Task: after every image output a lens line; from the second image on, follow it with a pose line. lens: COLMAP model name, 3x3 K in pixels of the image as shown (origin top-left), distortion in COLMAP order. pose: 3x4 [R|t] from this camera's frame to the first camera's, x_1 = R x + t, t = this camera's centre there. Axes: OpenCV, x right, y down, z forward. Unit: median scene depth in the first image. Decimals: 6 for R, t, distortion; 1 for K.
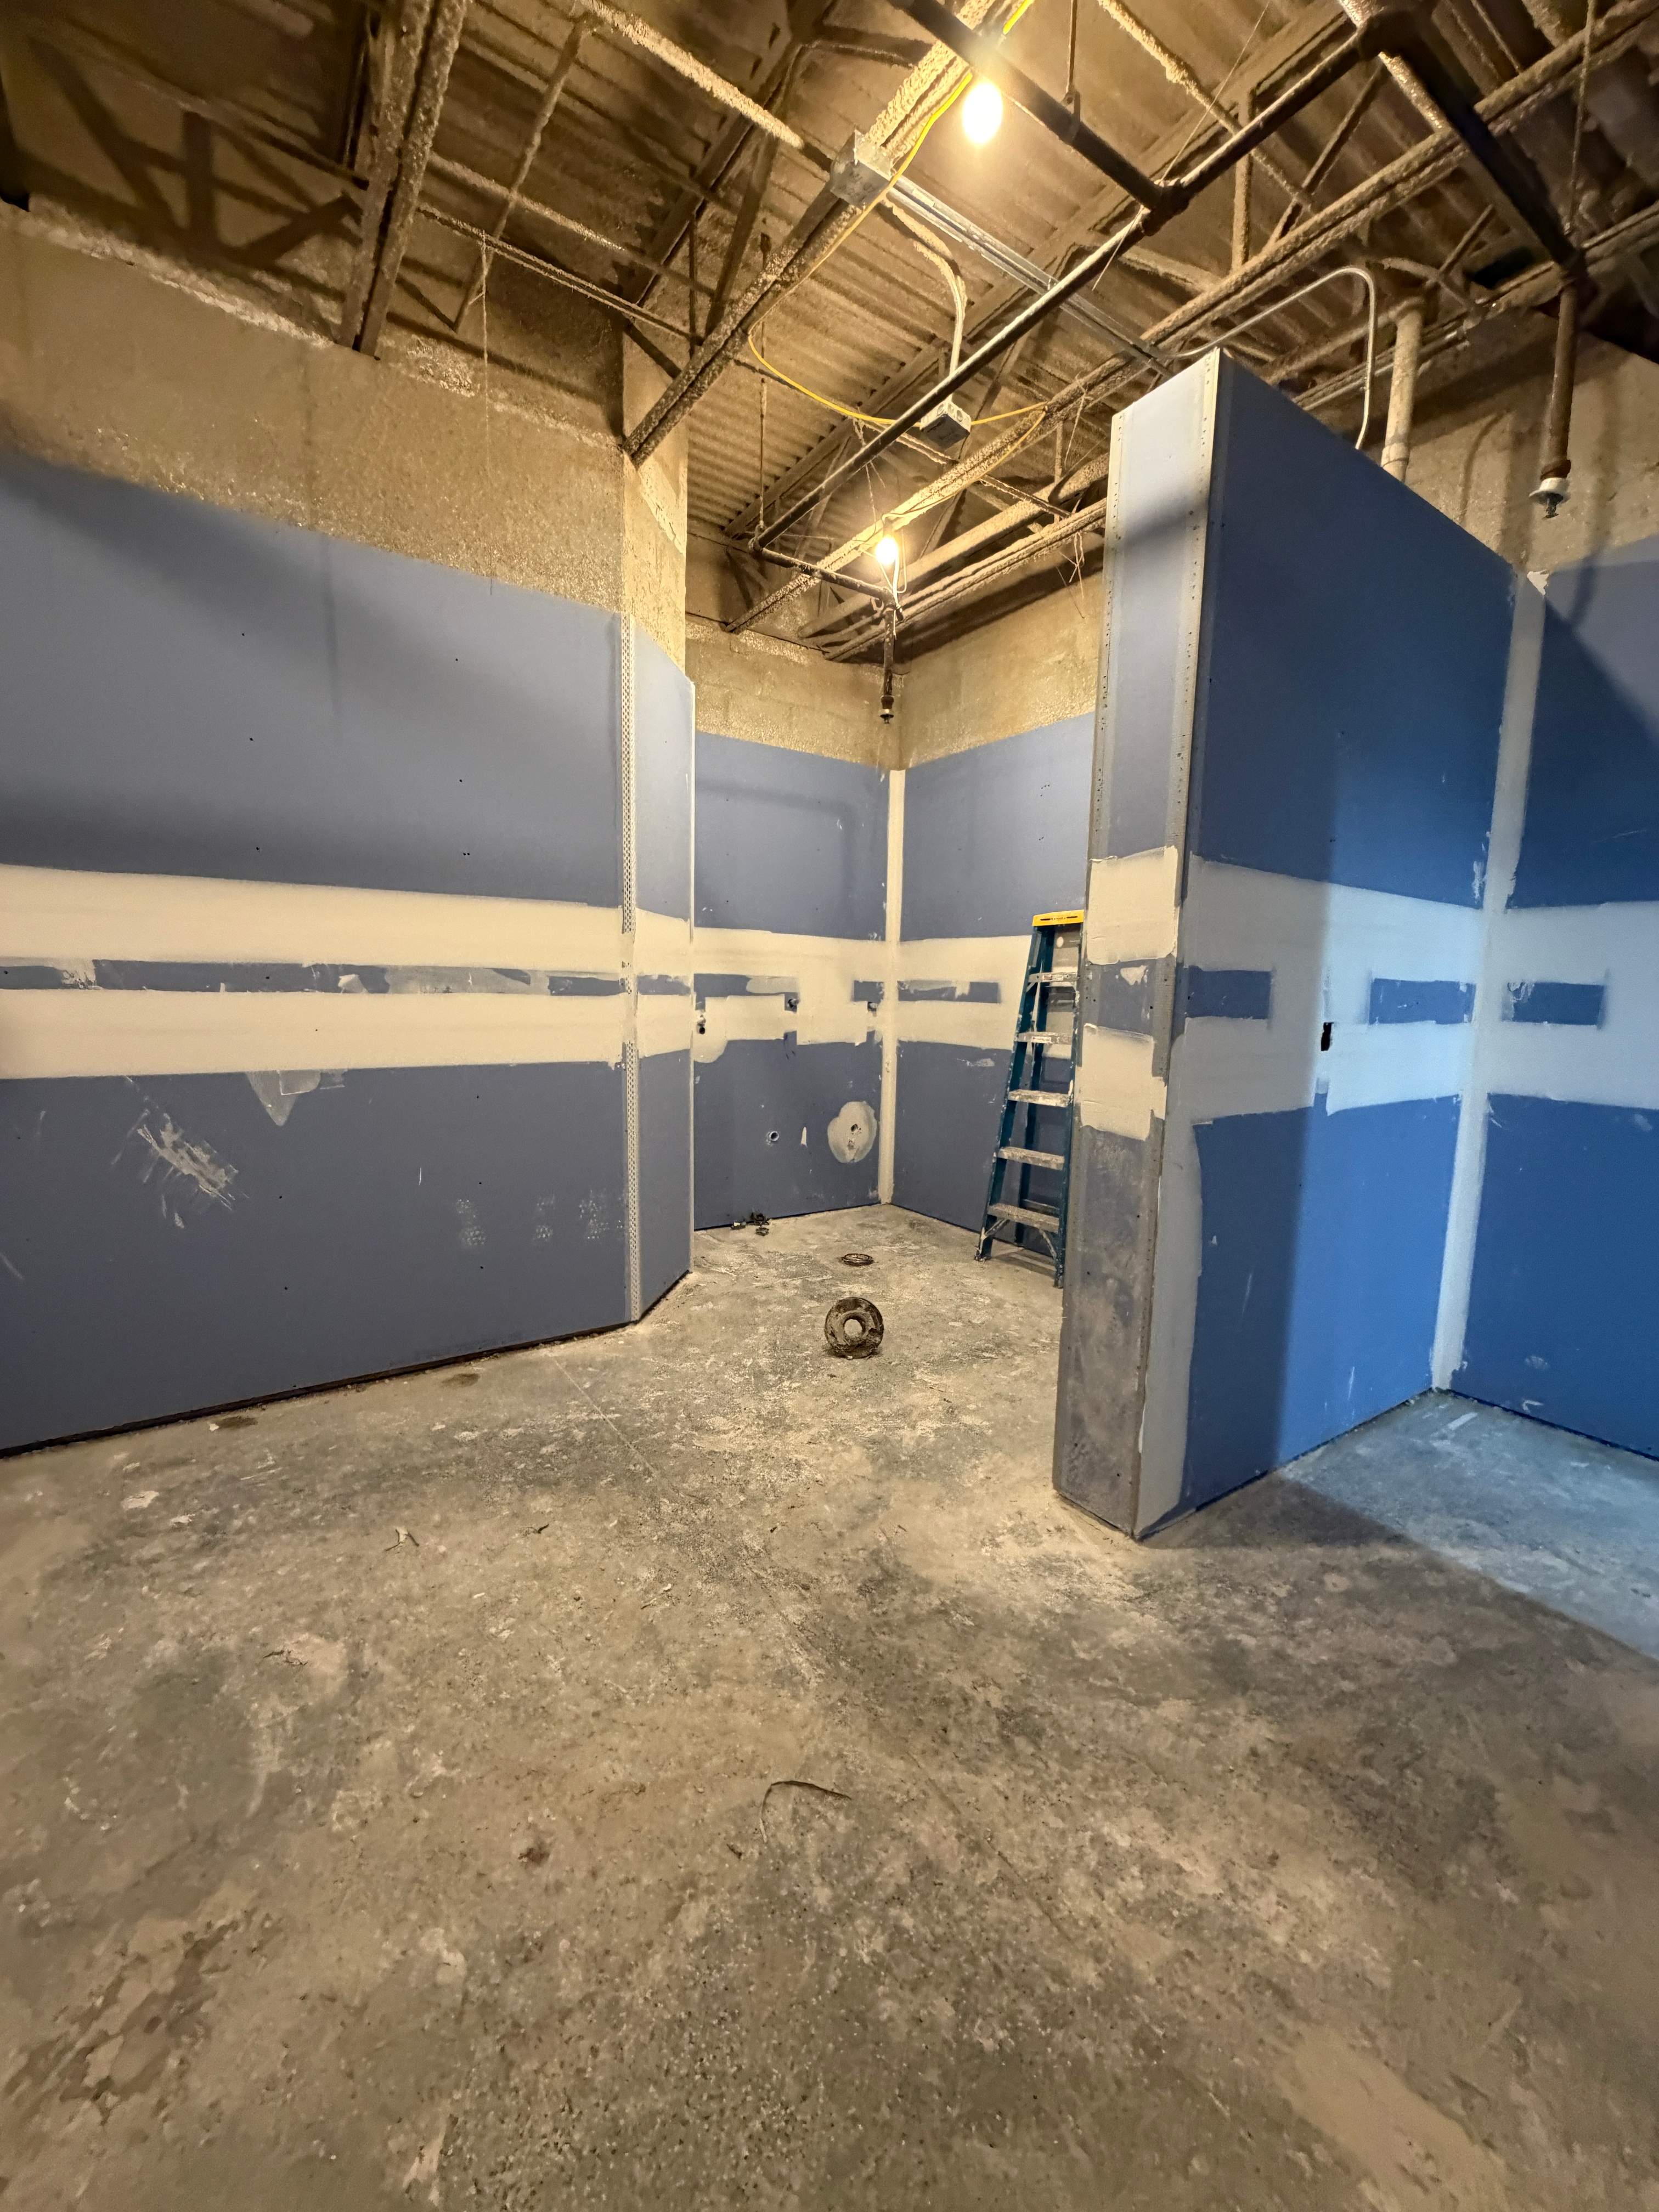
lens RADIAL K [[885.1, 0, 821.9], [0, 885.1, 1105.4], [0, 0, 1]] dist [0.000823, -0.000120]
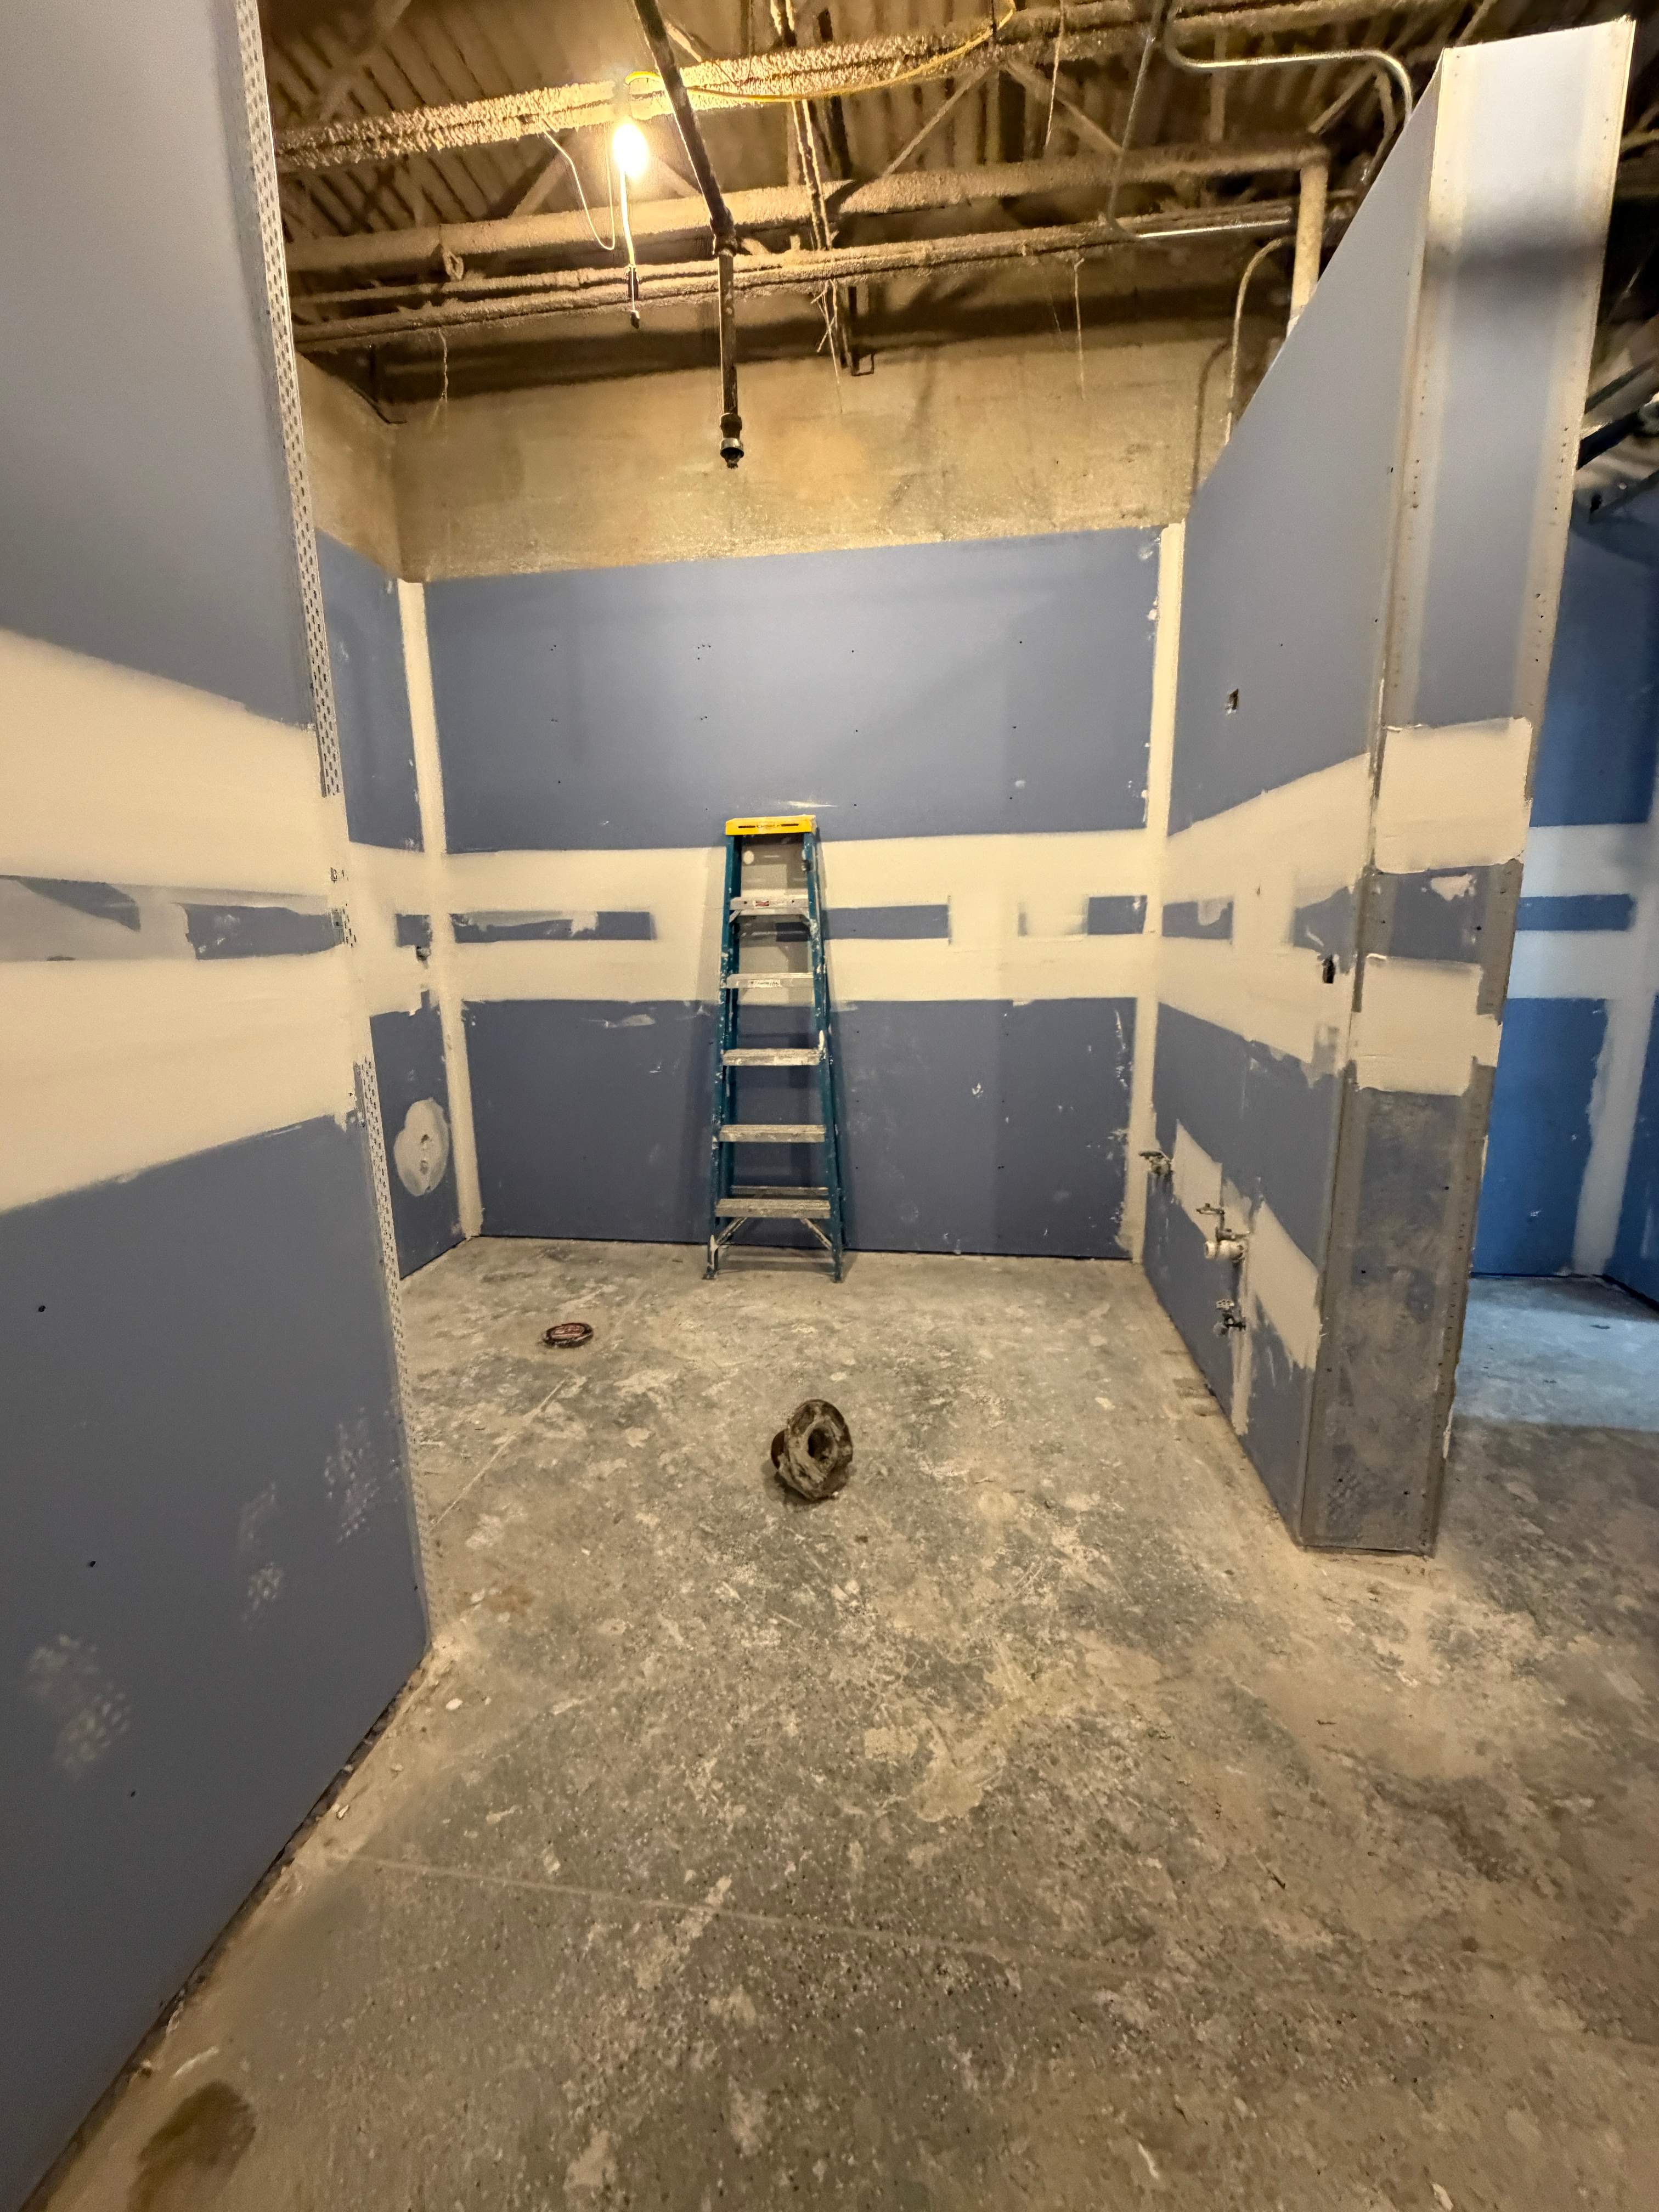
lens RADIAL K [[885.1, 0, 832.6], [0, 885.1, 1103.0], [0, 0, 1]] dist [0.000823, -0.000120]
pose [[0.672504, -0.172407, 0.719732, -0.309765], [0.120981, 0.985016, 0.122911, -0.062563], [-0.730139, 0.004416, 0.683285, 0.446076]]
